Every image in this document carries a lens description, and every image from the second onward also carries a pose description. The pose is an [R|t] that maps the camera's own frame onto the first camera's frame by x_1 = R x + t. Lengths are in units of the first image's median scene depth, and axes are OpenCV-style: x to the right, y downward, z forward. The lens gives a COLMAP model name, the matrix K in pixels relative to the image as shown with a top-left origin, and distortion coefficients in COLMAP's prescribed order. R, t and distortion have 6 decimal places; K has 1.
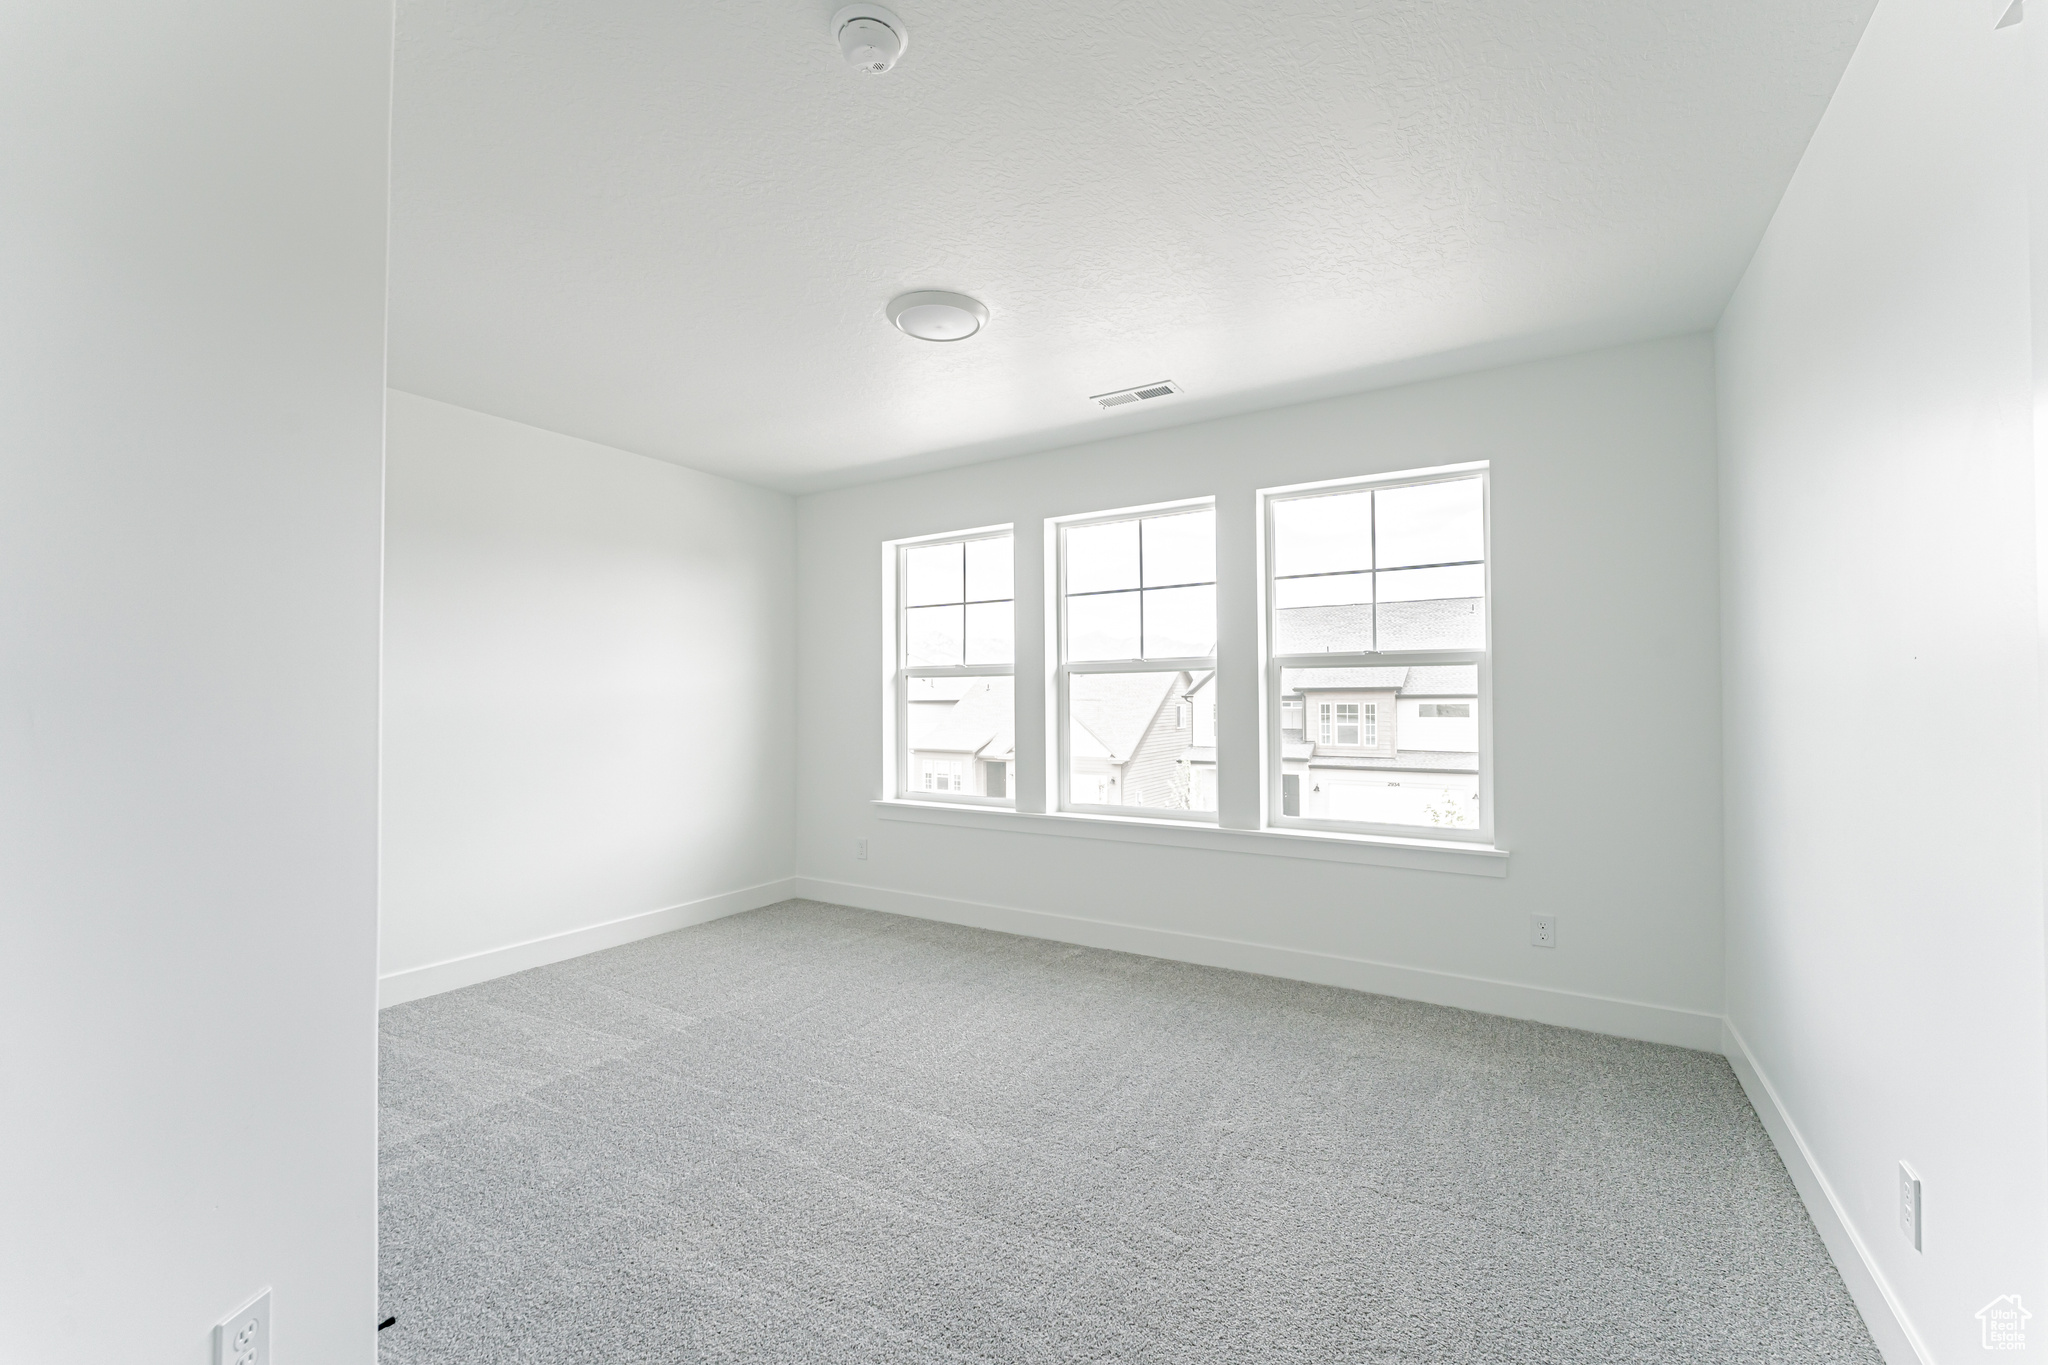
lens RADIAL K [[870.8, 0, 1015.9], [0, 870.8, 670.8], [0, 0, 1]] dist [-0.000052, 0.000059]
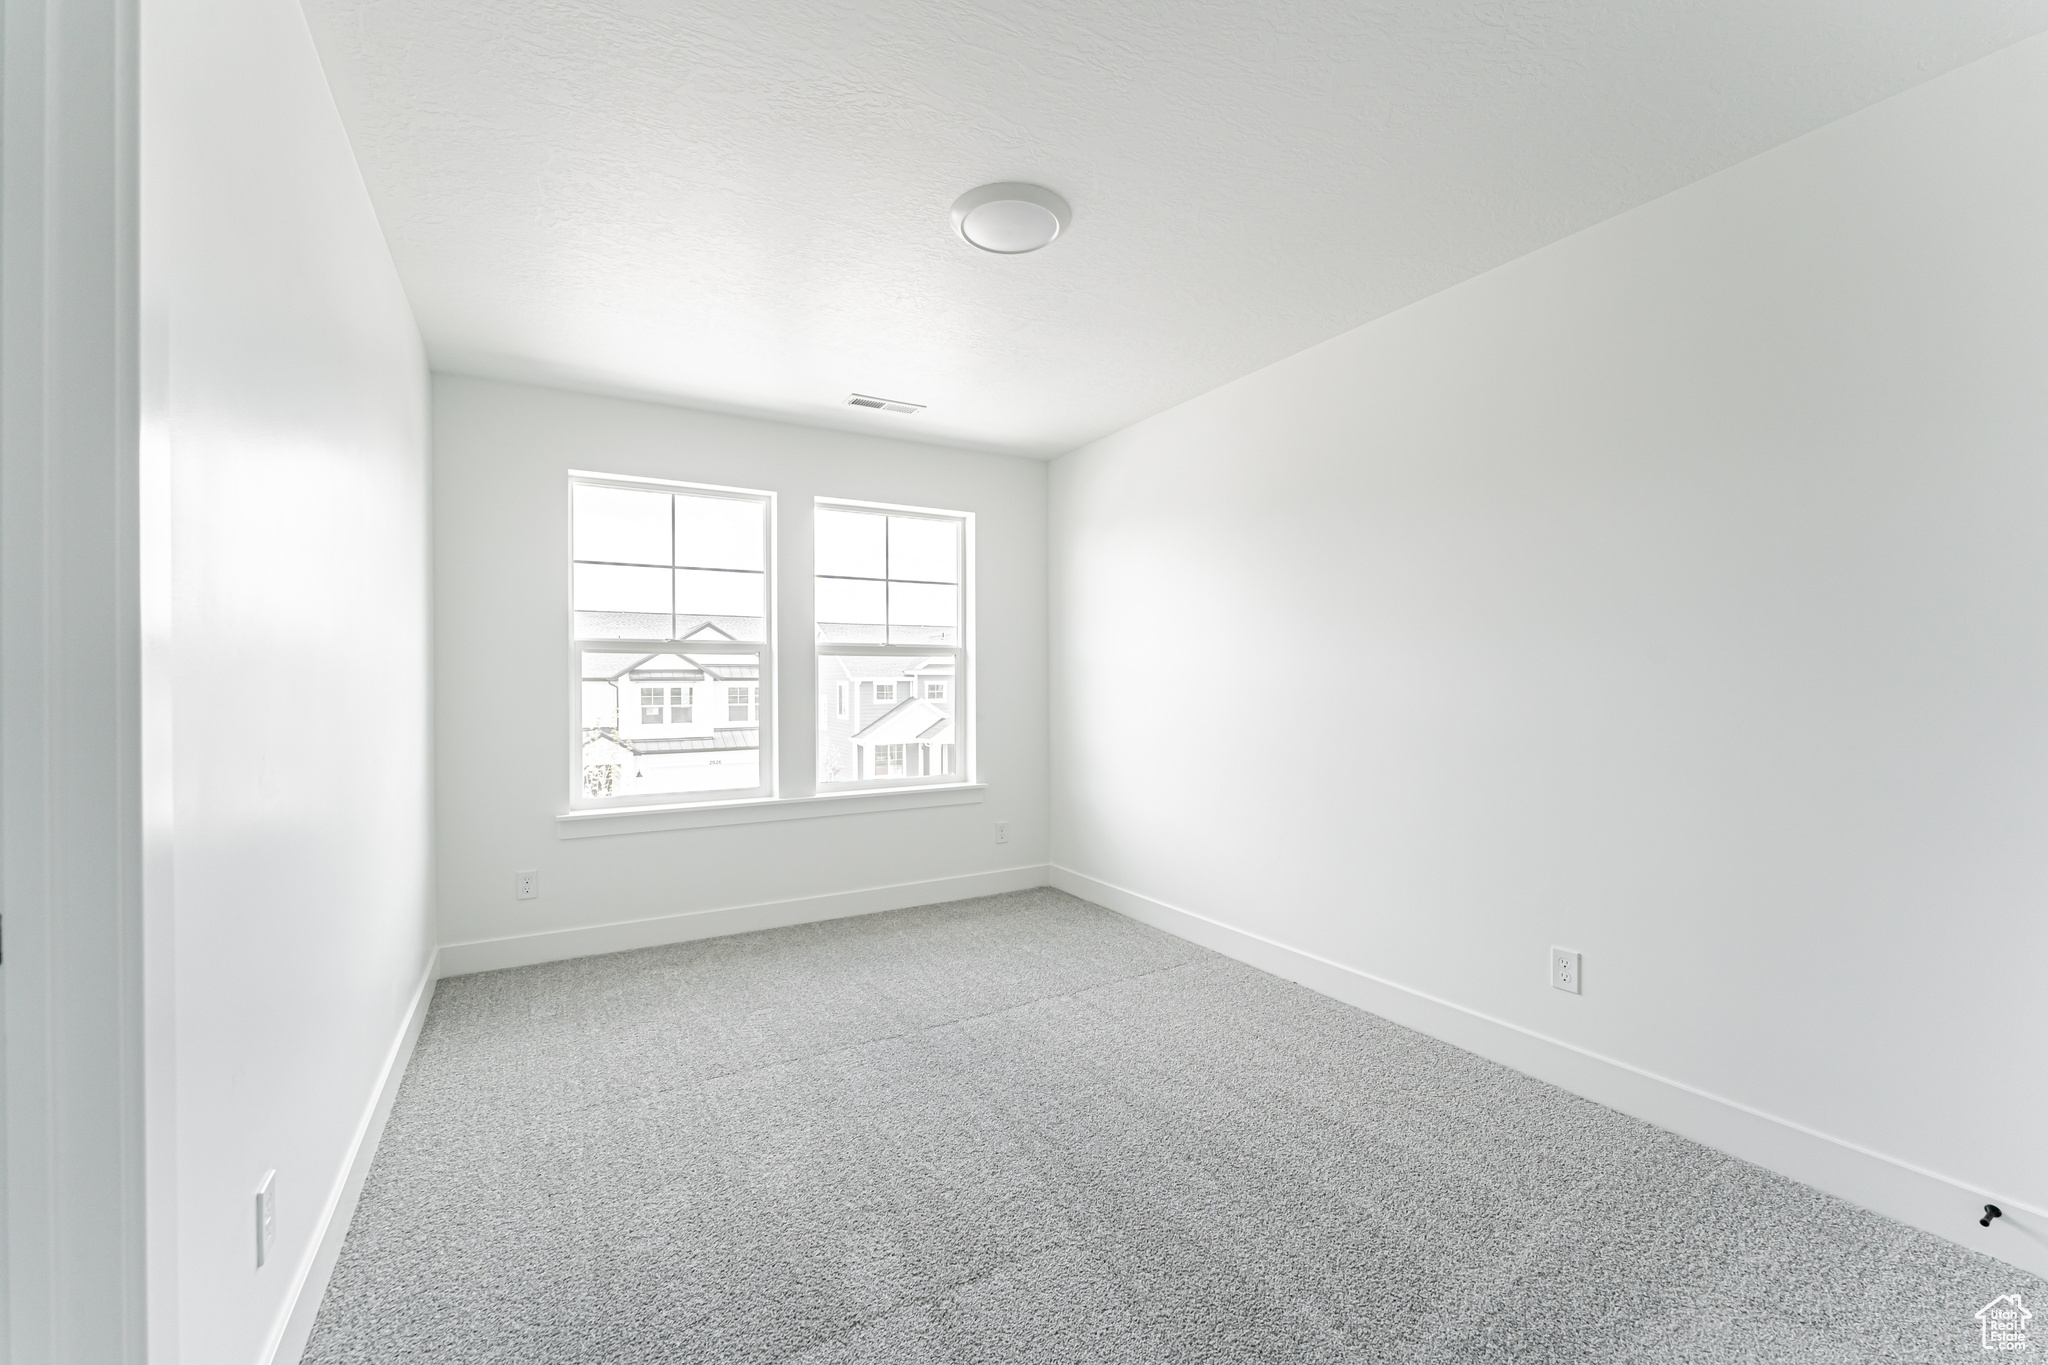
lens RADIAL K [[767.4, 0, 1014.6], [0, 767.4, 700.5], [0, 0, 1]] dist [-0.001048, -0.000007]
pose [[0.467213, -0.022786, 0.883851, -0.557939], [-0.022821, 0.999024, 0.037818, 0.015664], [-0.883850, -0.037839, 0.466237, 0.350405]]
